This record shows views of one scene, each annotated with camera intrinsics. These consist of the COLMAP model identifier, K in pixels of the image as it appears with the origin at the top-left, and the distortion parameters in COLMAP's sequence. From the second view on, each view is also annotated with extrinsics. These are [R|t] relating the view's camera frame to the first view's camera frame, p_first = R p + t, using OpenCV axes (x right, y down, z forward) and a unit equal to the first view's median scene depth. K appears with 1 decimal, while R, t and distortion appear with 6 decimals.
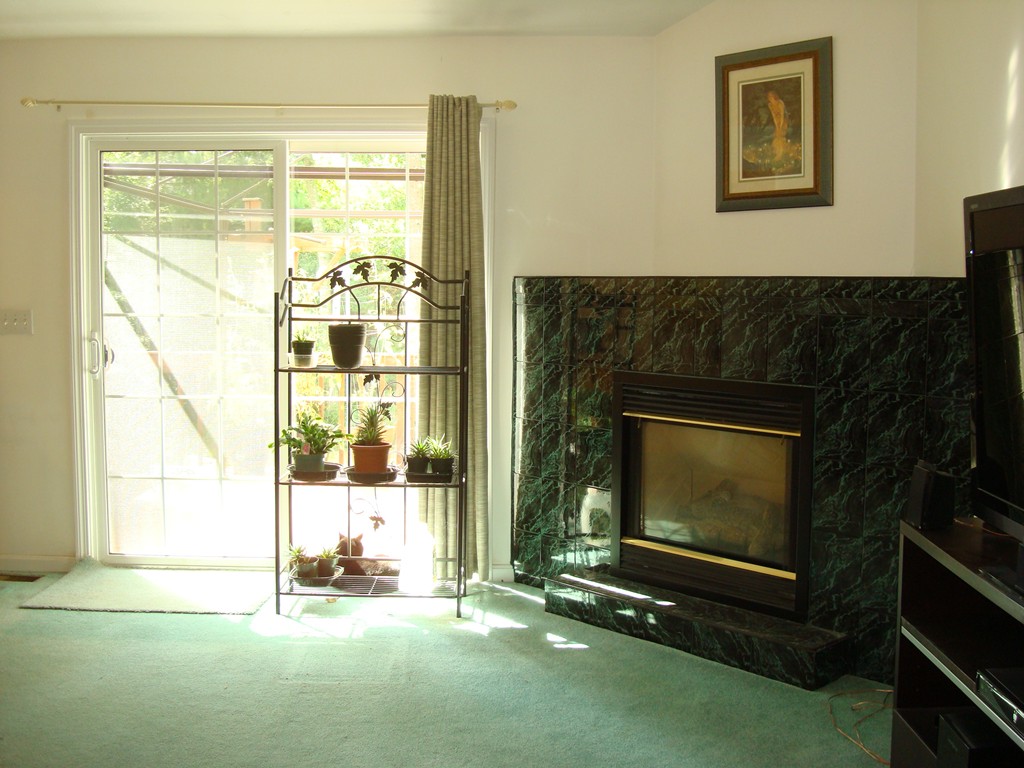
lens RADIAL K [[1098.6, 0, 509.5], [0, 1098.6, 385.3], [0, 0, 1]] dist [-0.105892, 0.000000]
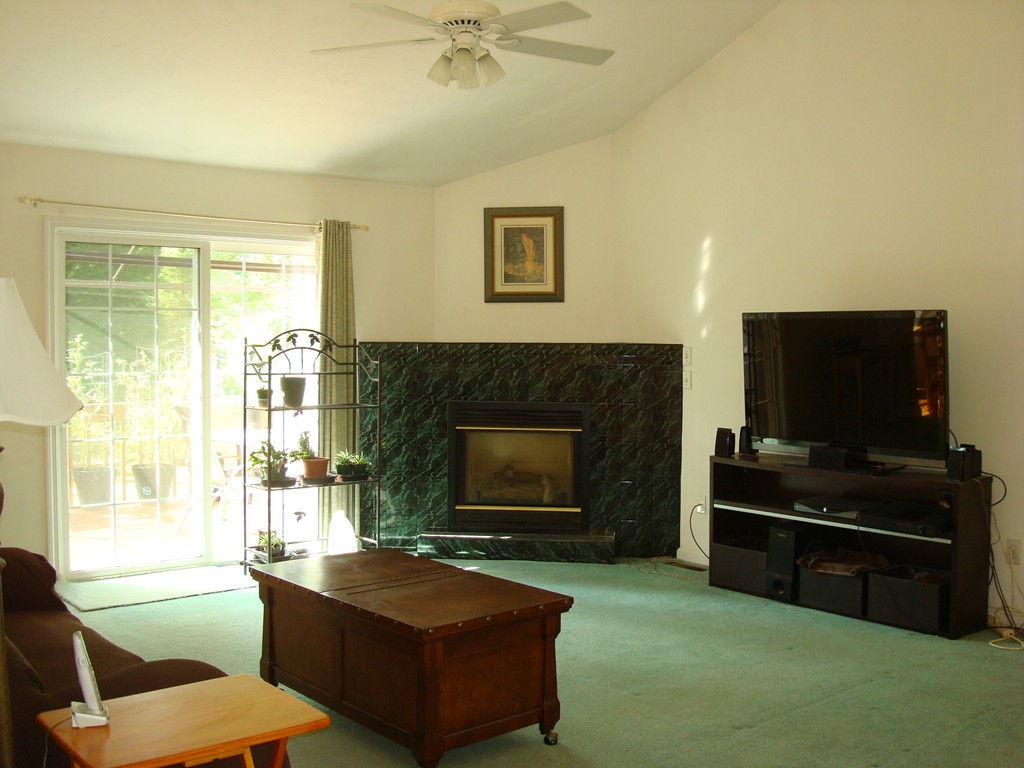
lens RADIAL K [[1098.6, 0, 513.1], [0, 1098.6, 387.8], [0, 0, 1]] dist [-0.105892, 0.000000]
pose [[0.764785, -0.032011, 0.643489, -0.852442], [0.057843, 0.998143, -0.019093, 0.003002], [-0.641683, 0.051824, 0.765217, -0.283476]]
